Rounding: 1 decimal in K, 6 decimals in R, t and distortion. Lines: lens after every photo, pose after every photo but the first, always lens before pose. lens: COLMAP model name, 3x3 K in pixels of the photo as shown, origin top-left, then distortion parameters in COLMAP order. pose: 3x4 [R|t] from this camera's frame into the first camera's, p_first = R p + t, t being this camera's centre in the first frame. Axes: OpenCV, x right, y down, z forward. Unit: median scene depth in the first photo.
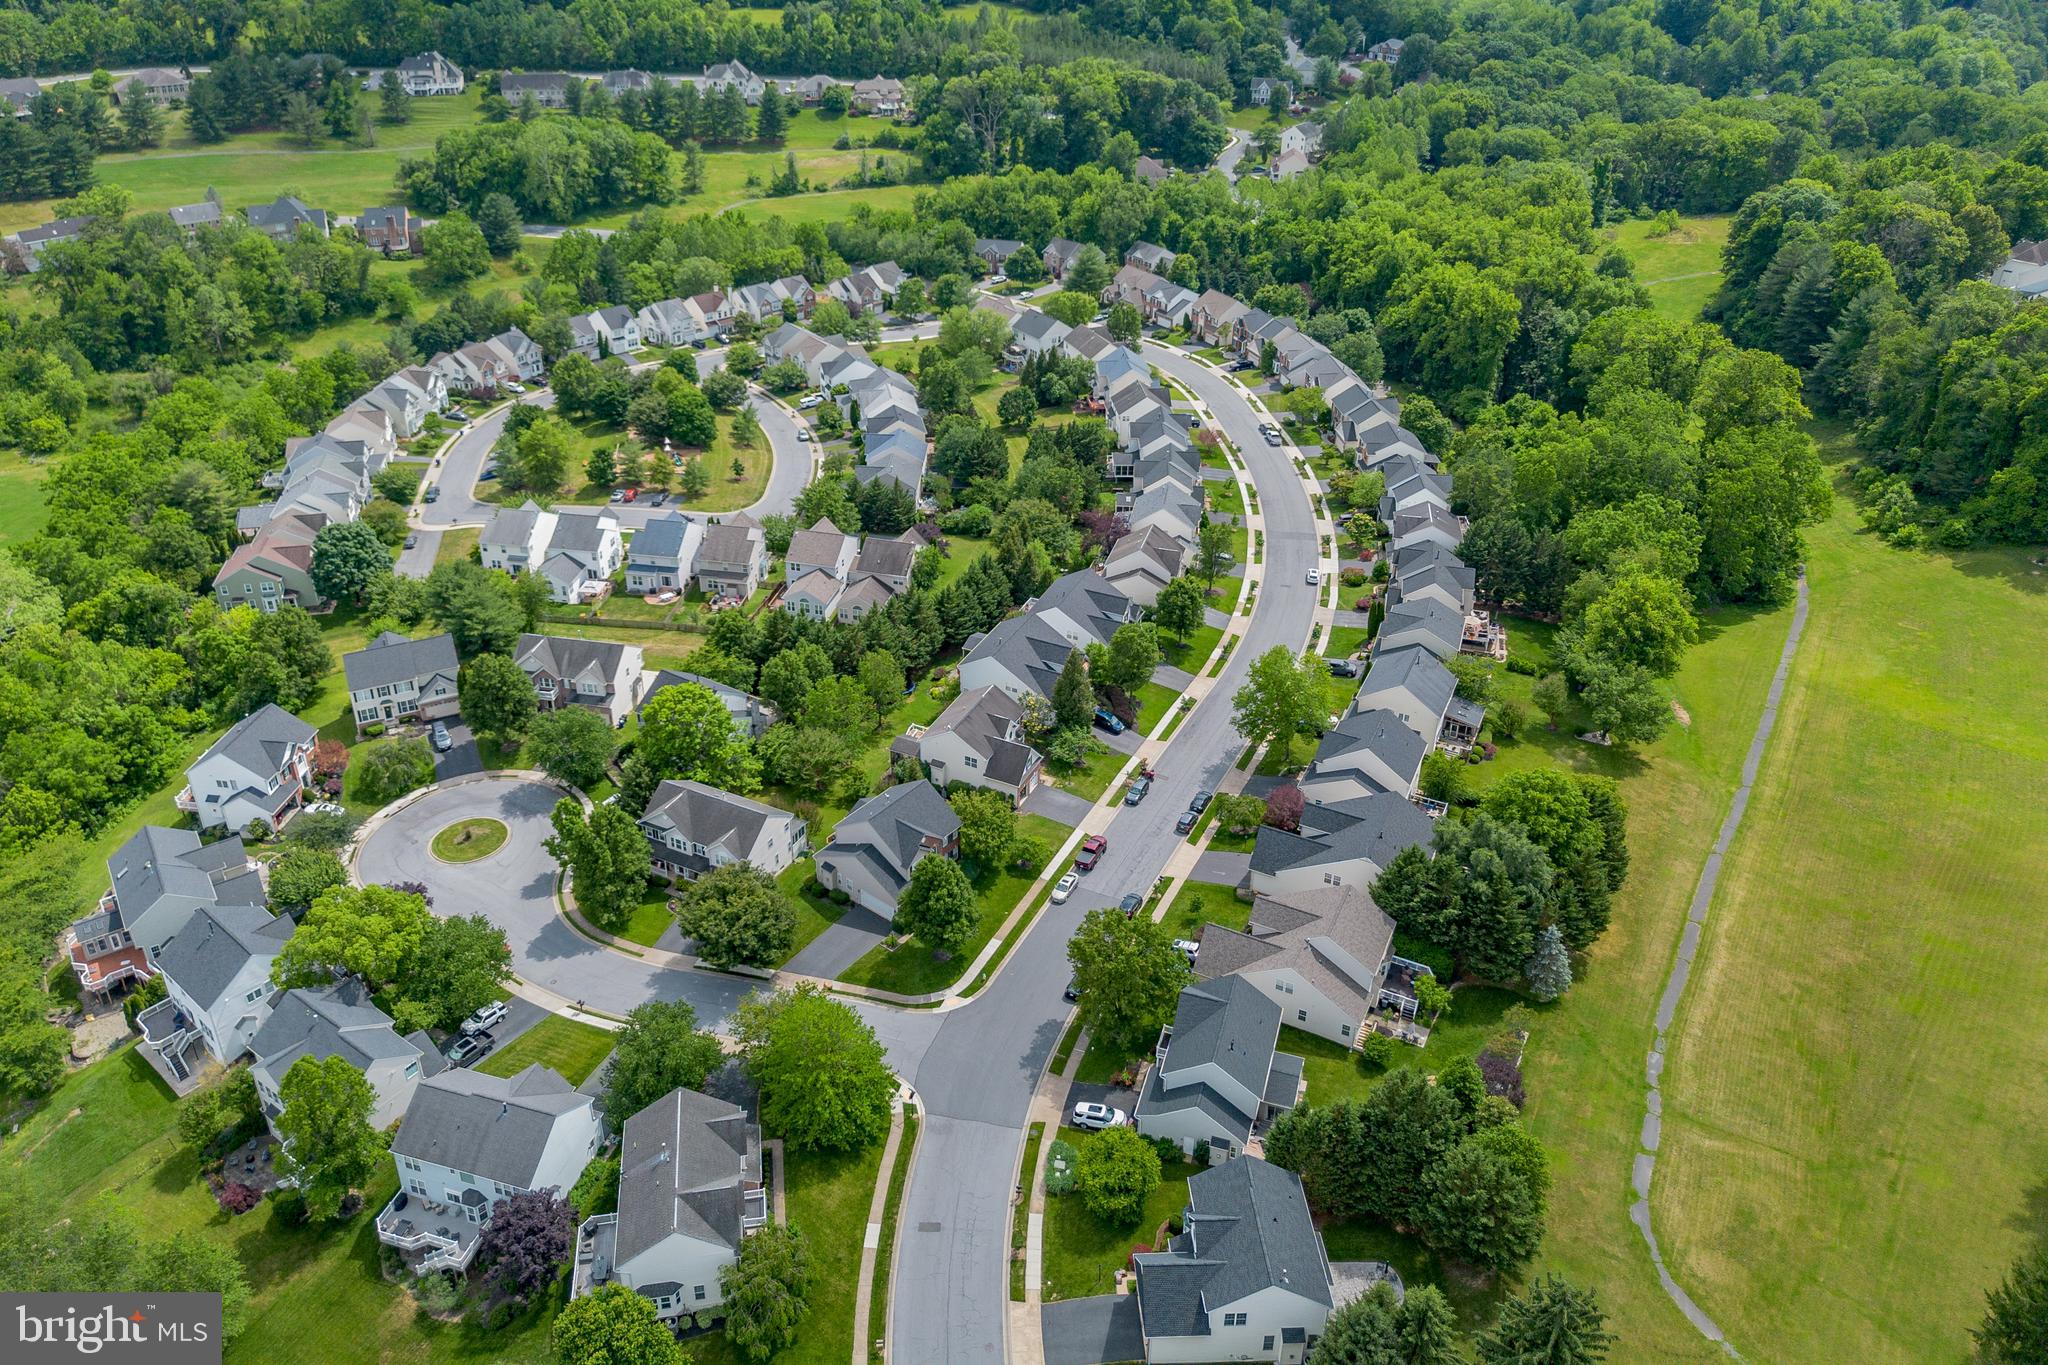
lens RADIAL K [[1499.6, 0, 991.3], [0, 1499.6, 589.8], [0, 0, 1]] dist [0.064810, -0.063138]
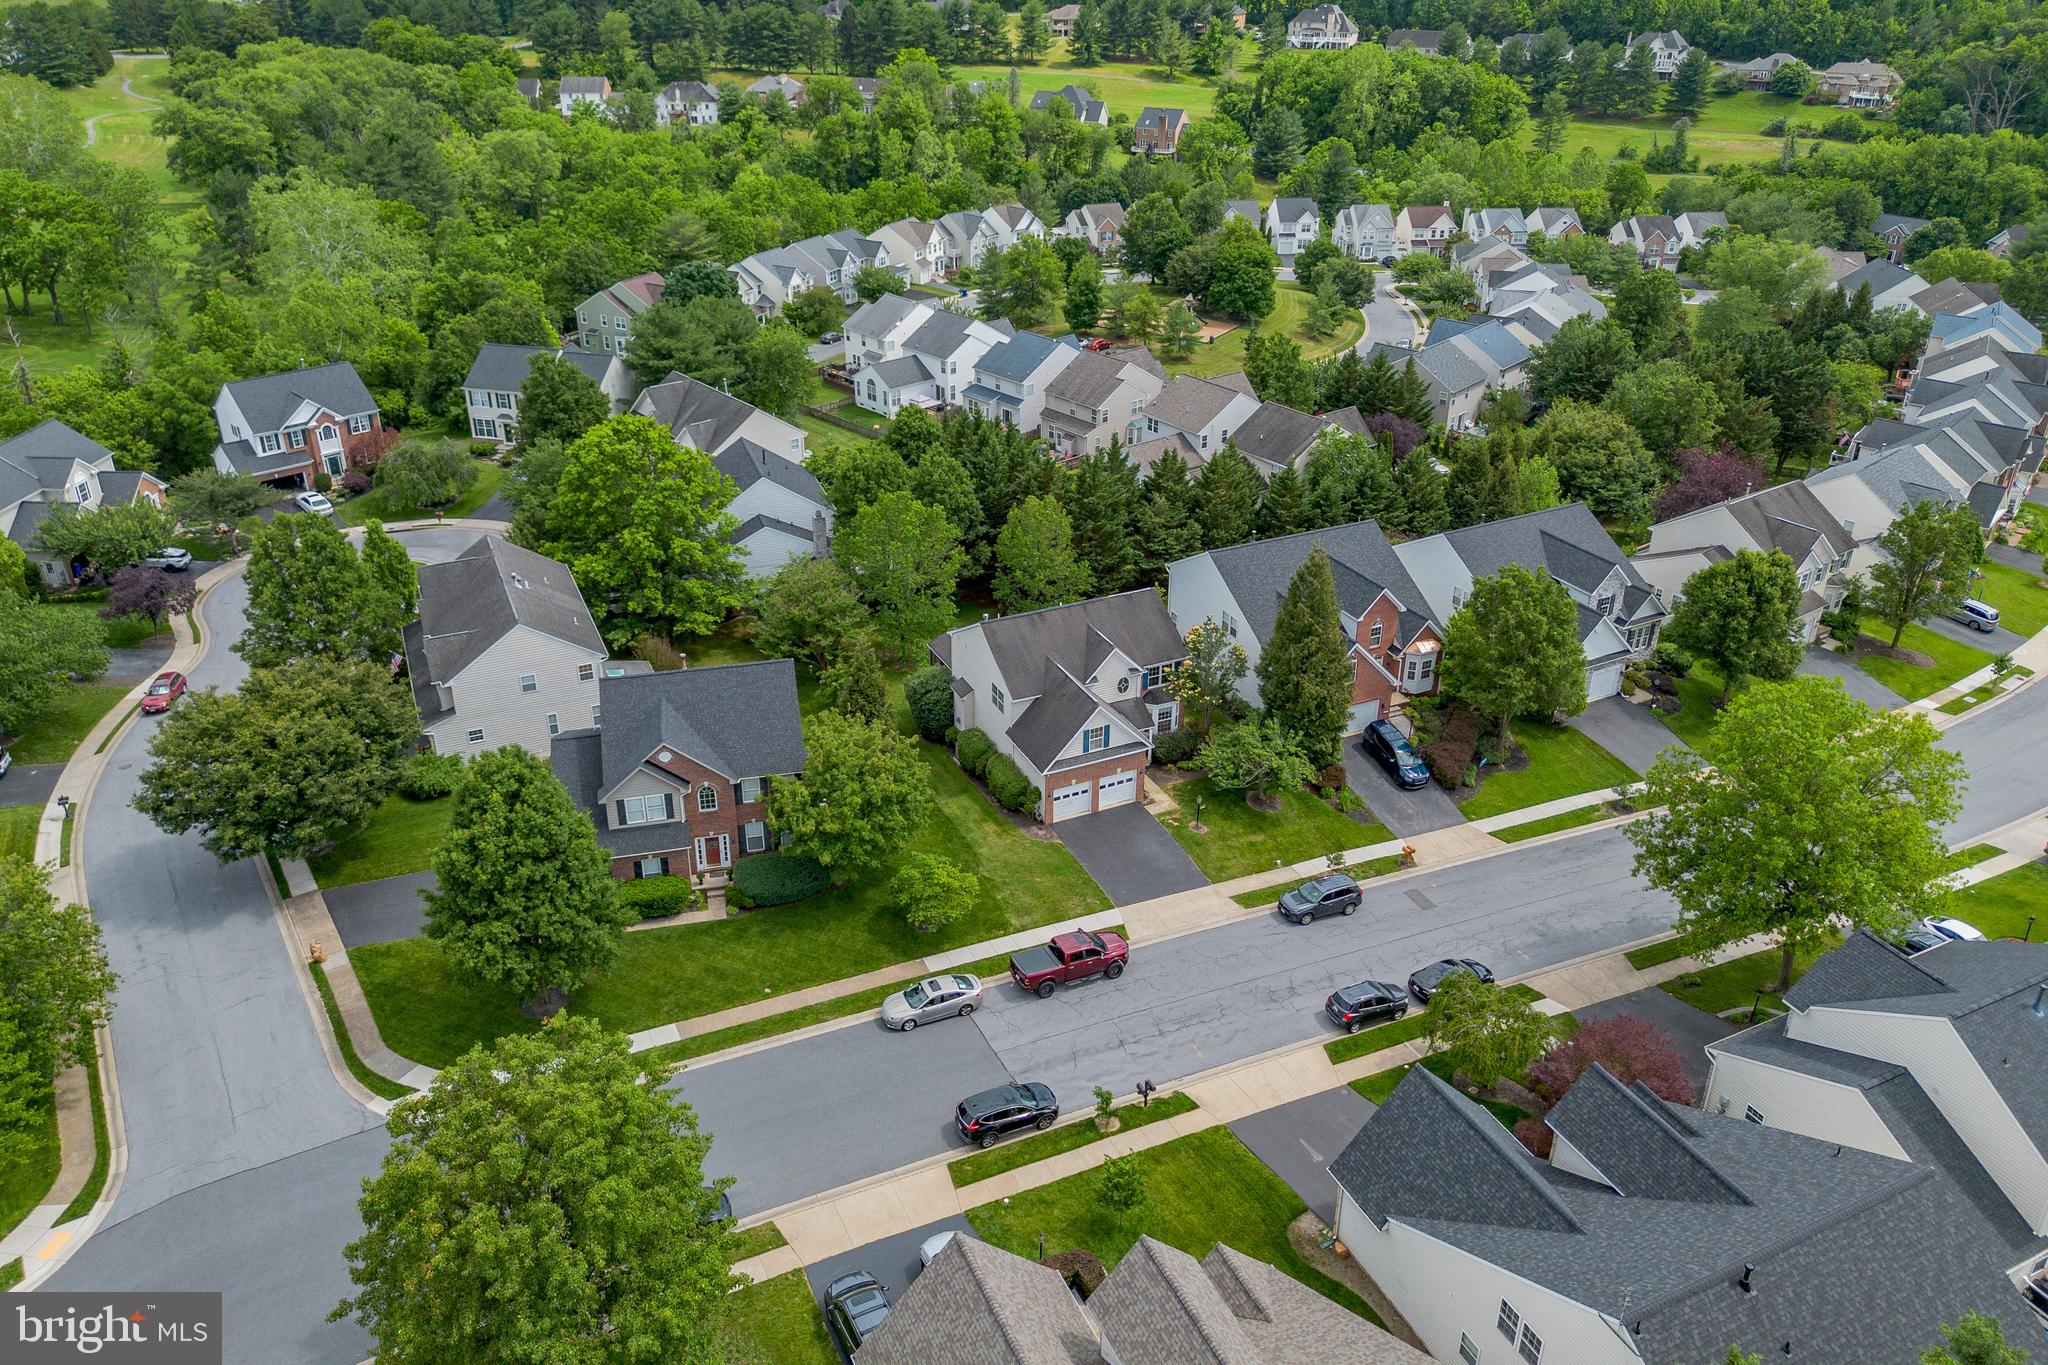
lens RADIAL K [[1454.0, 0, 1026.4], [0, 1454.0, 595.9], [0, 0, 1]] dist [0.075305, -0.085496]
pose [[0.787279, 0.262139, -0.558099, 0.186203], [-0.299265, 0.953820, 0.025852, 0.053397], [0.539103, 0.146667, 0.829371, 0.475044]]
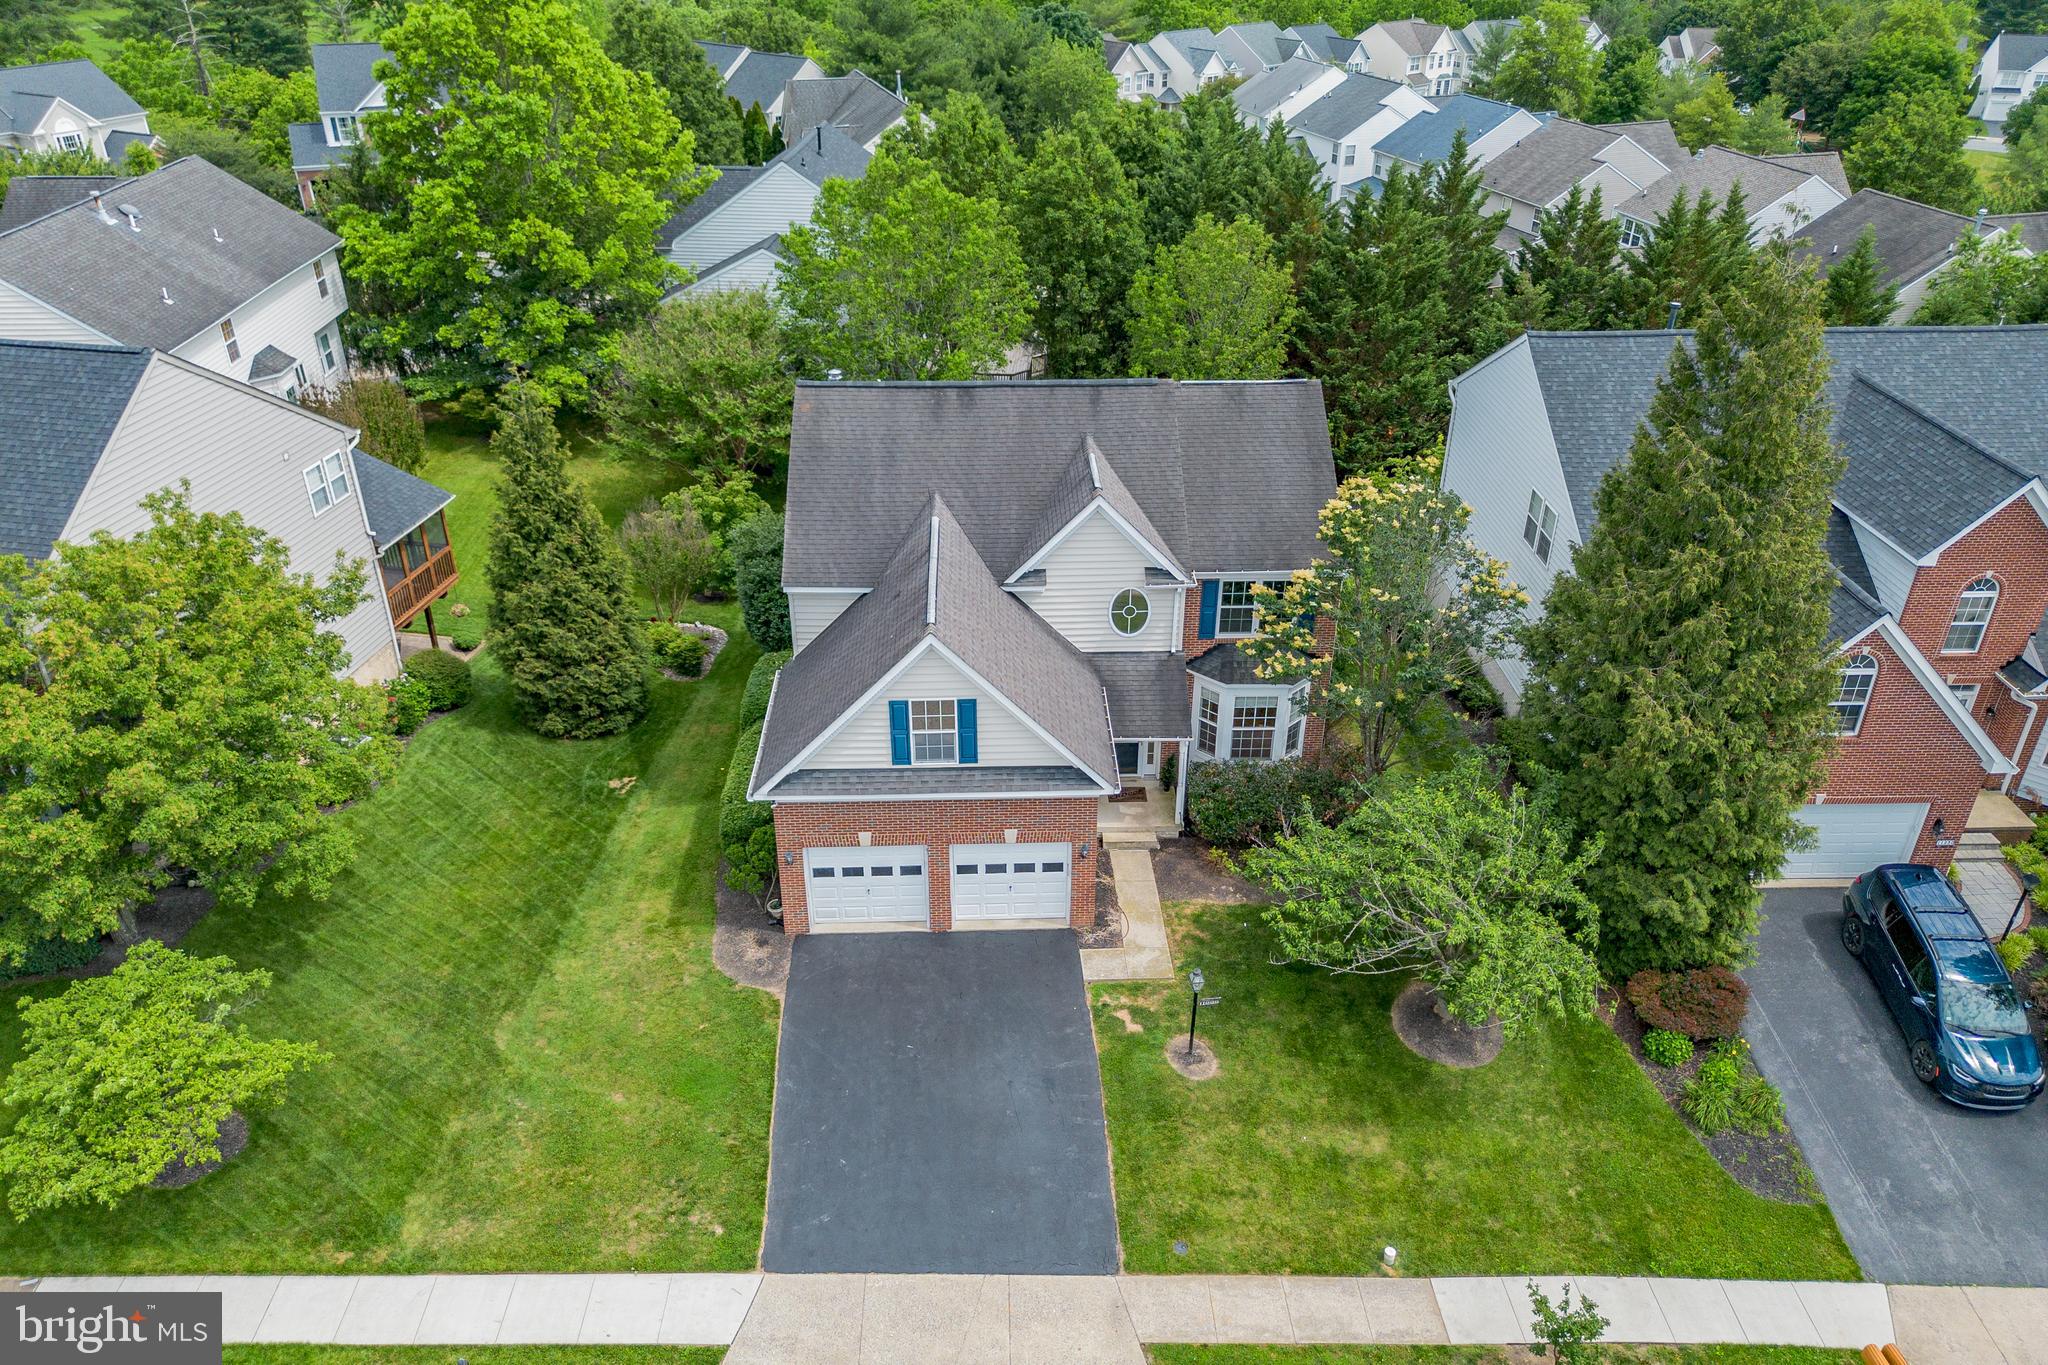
lens RADIAL K [[1457.5, 0, 1024.6], [0, 1457.5, 679.8], [0, 0, 1]] dist [0.061656, -0.060744]
pose [[0.478814, 0.436509, -0.761707, 0.108811], [-0.423032, 0.874977, 0.235499, 0.055095], [0.769273, 0.209467, 0.603609, 0.703931]]
